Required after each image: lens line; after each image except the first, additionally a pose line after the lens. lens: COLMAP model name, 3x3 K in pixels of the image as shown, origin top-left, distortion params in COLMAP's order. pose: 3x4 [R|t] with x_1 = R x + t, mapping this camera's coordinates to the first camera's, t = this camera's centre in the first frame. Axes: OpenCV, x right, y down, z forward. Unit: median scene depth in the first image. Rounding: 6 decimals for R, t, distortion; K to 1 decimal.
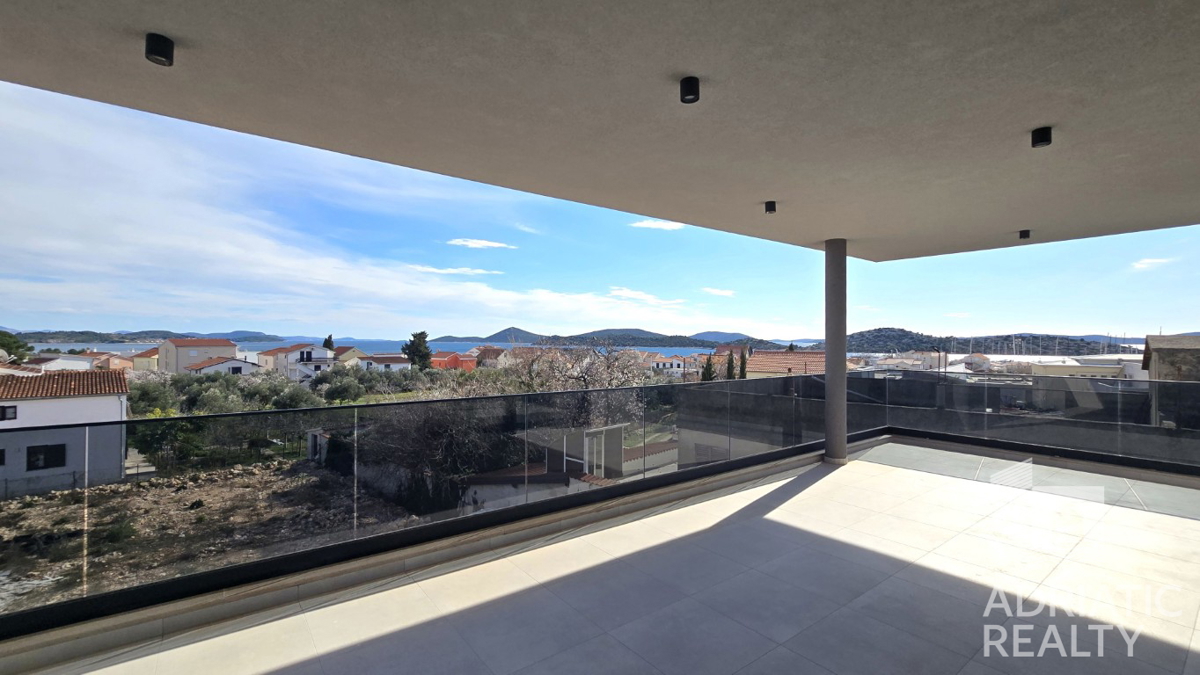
lens RADIAL K [[512.4, 0, 600.0], [0, 512.4, 337.5], [0, 0, 1]] dist [-0.002212, -0.000198]
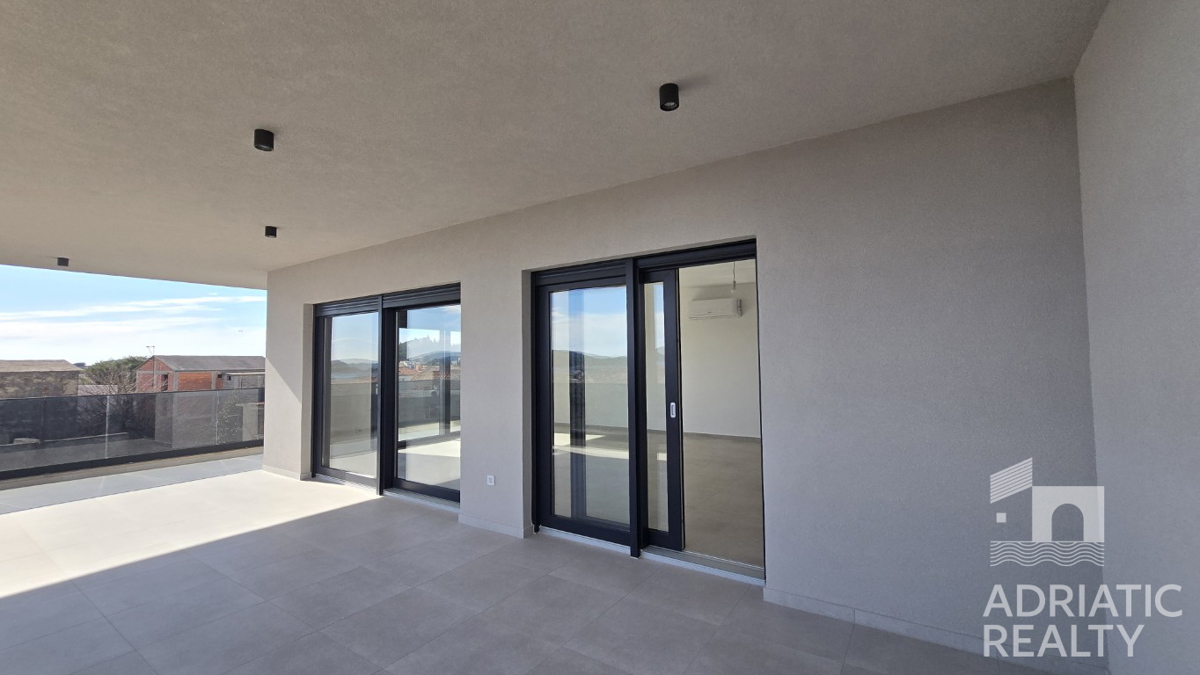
lens RADIAL K [[491.6, 0, 600.0], [0, 491.6, 337.5], [0, 0, 1]] dist [-0.002792, -0.000083]
pose [[-0.311454, 0.046665, 0.949115, -0.091785], [0.004827, 0.998858, -0.047527, 0.001537], [-0.950249, -0.010221, -0.311324, 0.052159]]
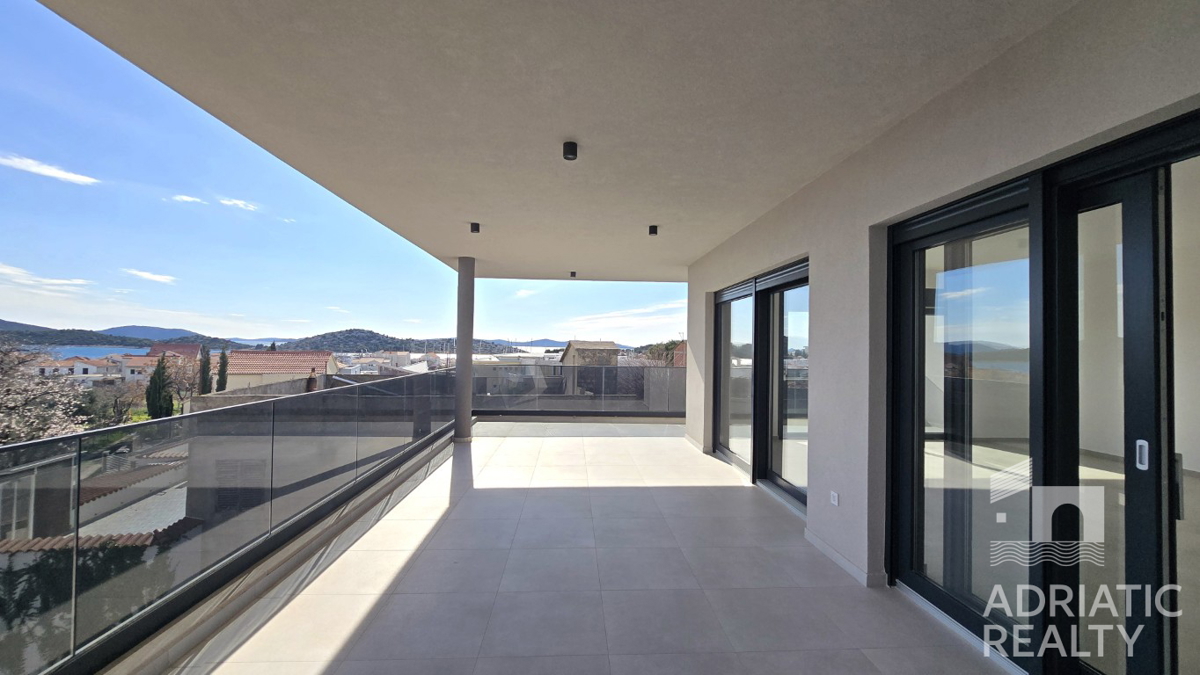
lens RADIAL K [[491.6, 0, 600.0], [0, 491.6, 337.5], [0, 0, 1]] dist [-0.002792, -0.000083]
pose [[0.564999, 0.022277, 0.824791, -0.069357], [-0.021632, 0.999692, -0.012183, 0.001386], [-0.824808, -0.010958, 0.565307, 0.017549]]
